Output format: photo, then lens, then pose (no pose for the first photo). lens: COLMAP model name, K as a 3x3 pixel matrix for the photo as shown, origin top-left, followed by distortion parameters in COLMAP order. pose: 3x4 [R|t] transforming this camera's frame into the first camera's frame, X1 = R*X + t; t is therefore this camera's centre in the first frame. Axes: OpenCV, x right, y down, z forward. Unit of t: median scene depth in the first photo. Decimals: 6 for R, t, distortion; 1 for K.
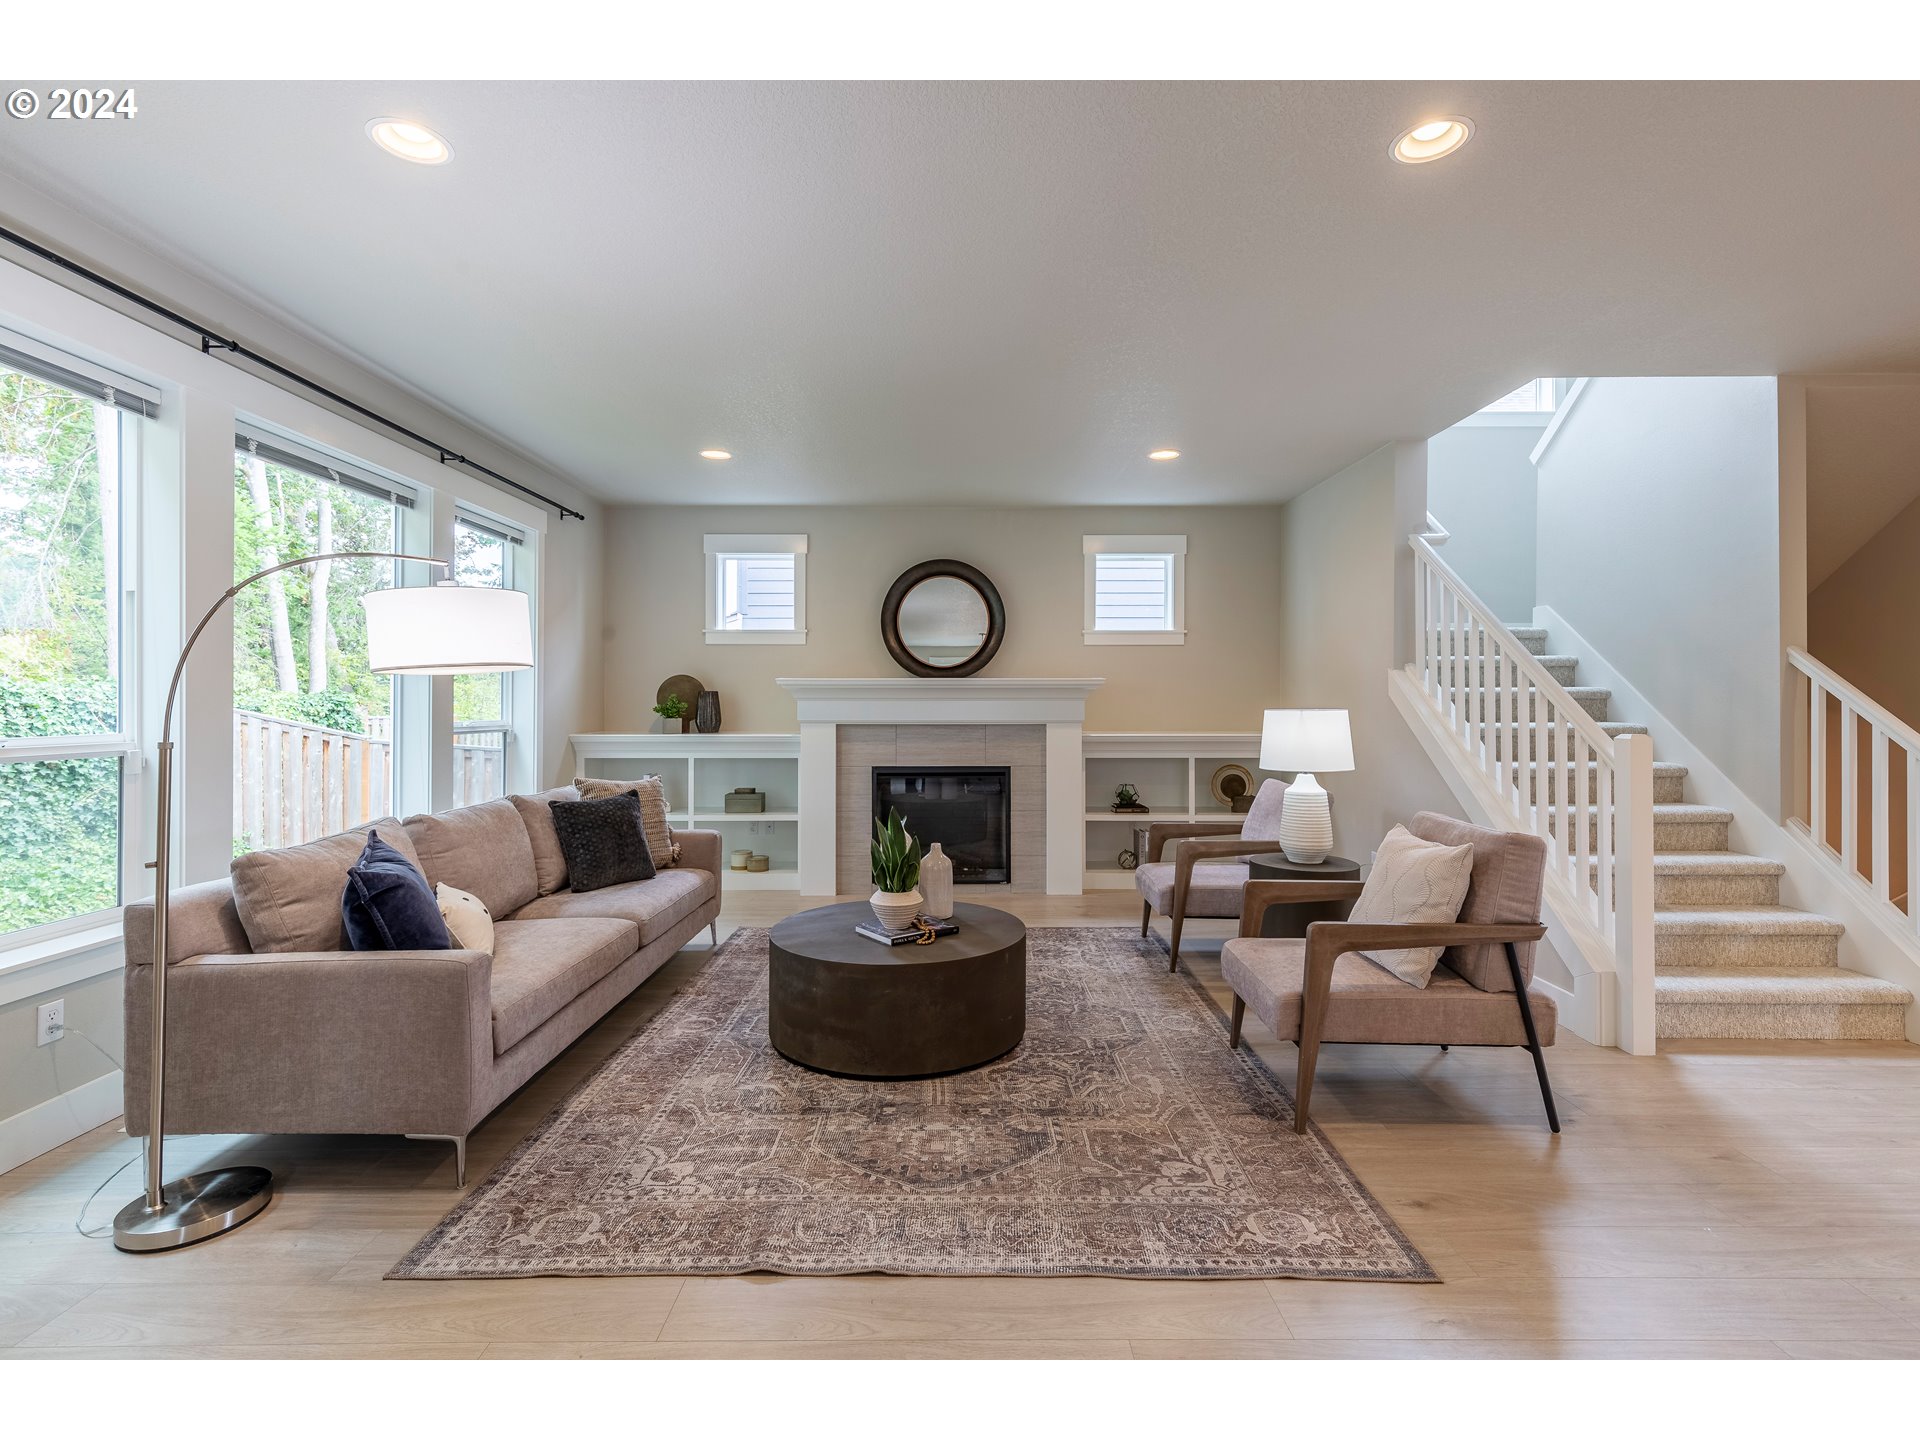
lens RADIAL K [[888.8, 0, 951.3], [0, 888.8, 705.6], [0, 0, 1]] dist [0.010205, -0.000509]
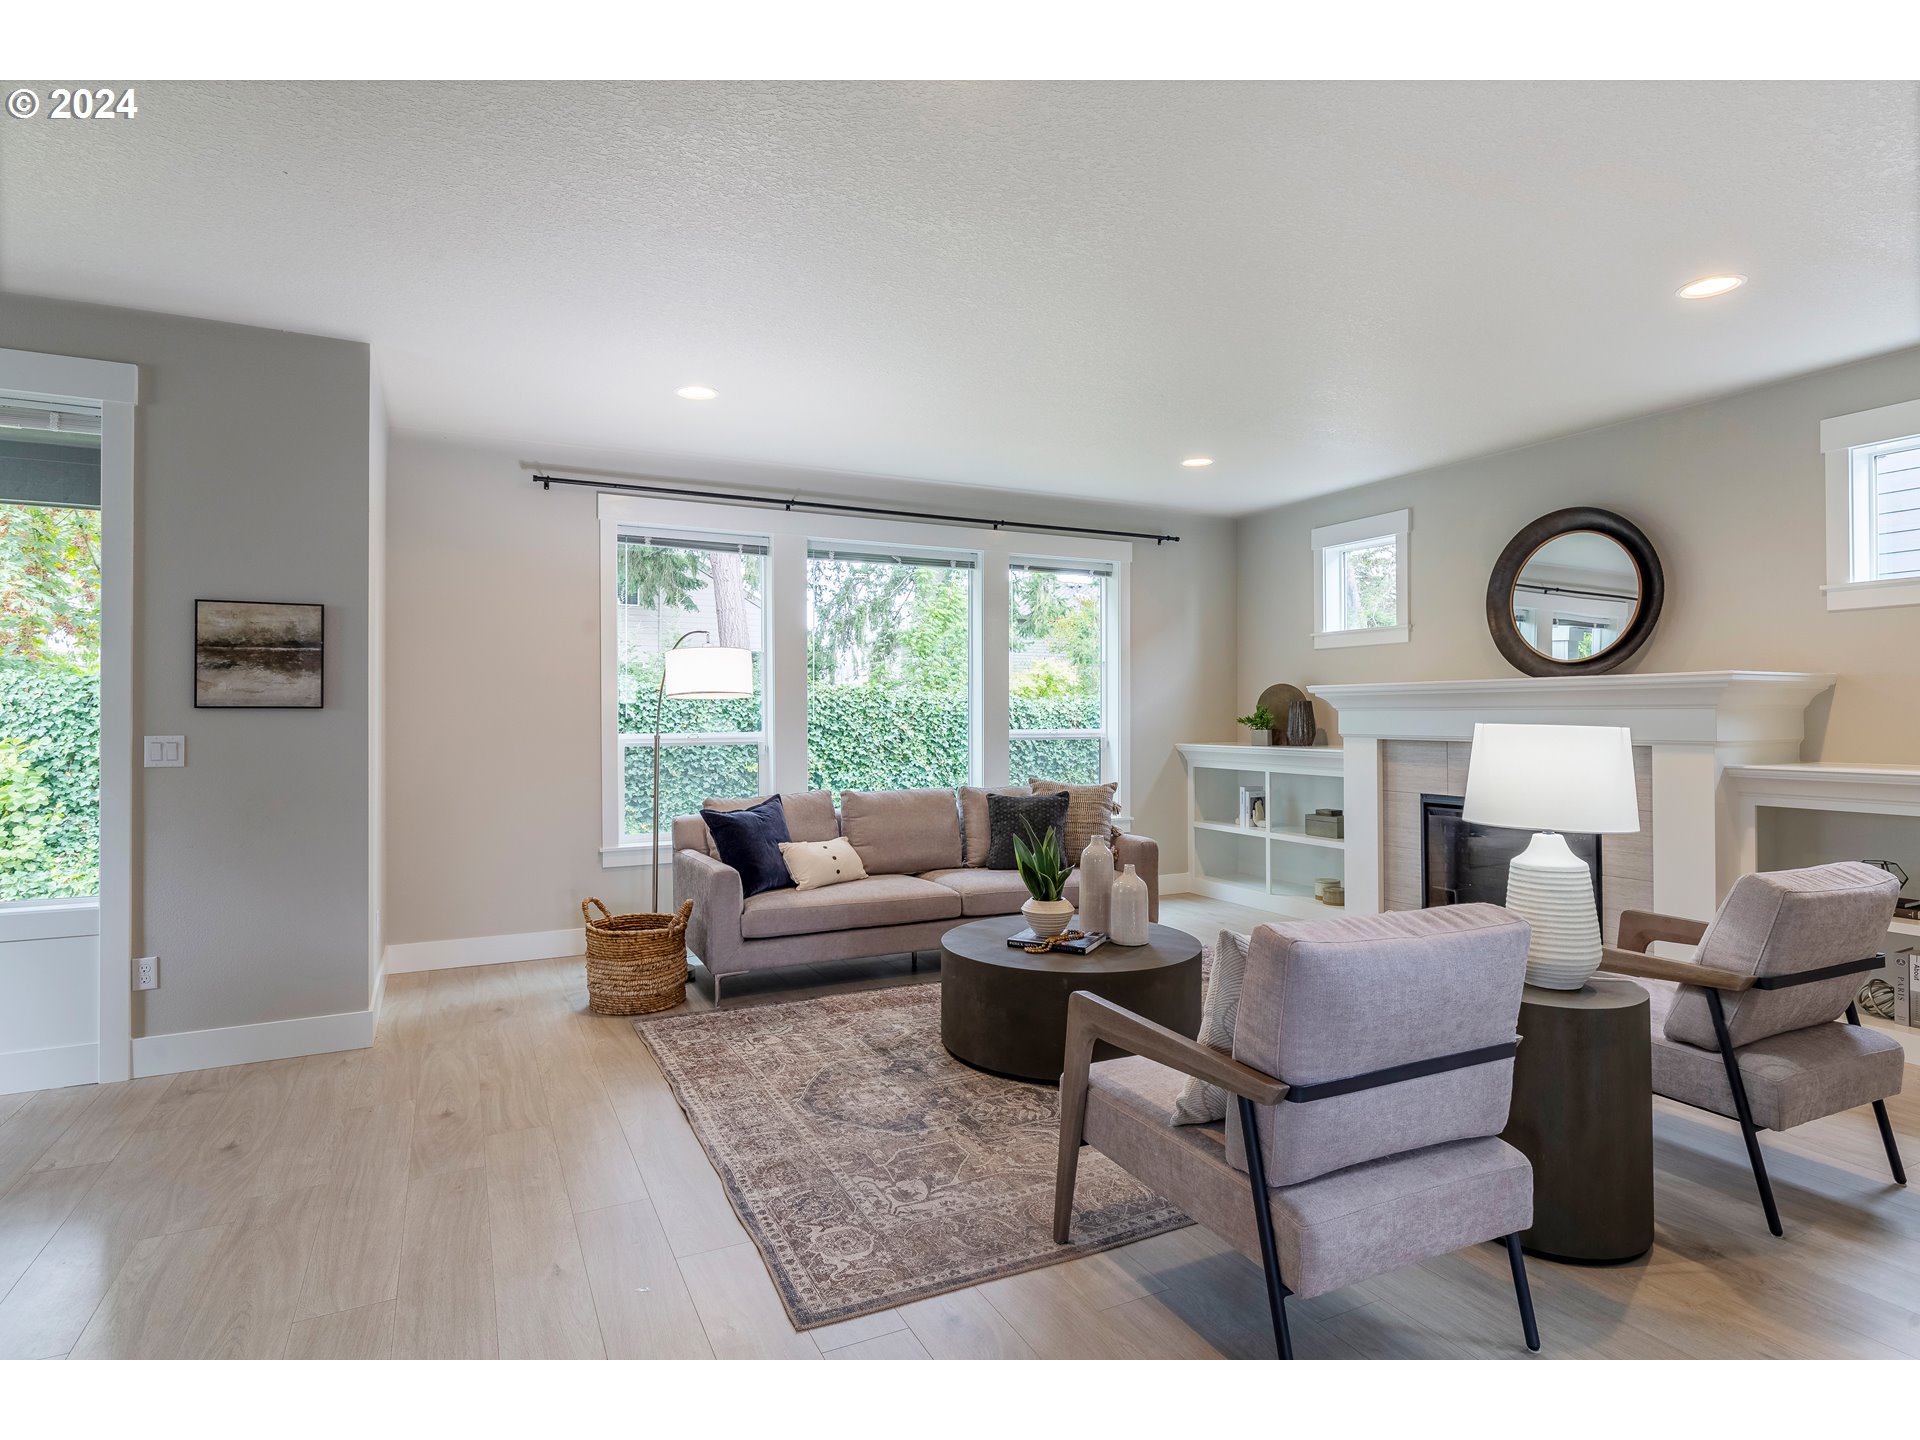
lens RADIAL K [[1014.0, 0, 961.7], [0, 1014.0, 720.7], [0, 0, 1]] dist [0.005986, 0.001098]
pose [[0.439171, 0.004261, -0.898393, 1.143897], [0.000596, 0.999987, 0.005034, -0.002826], [0.898403, -0.002746, 0.439163, 0.494517]]
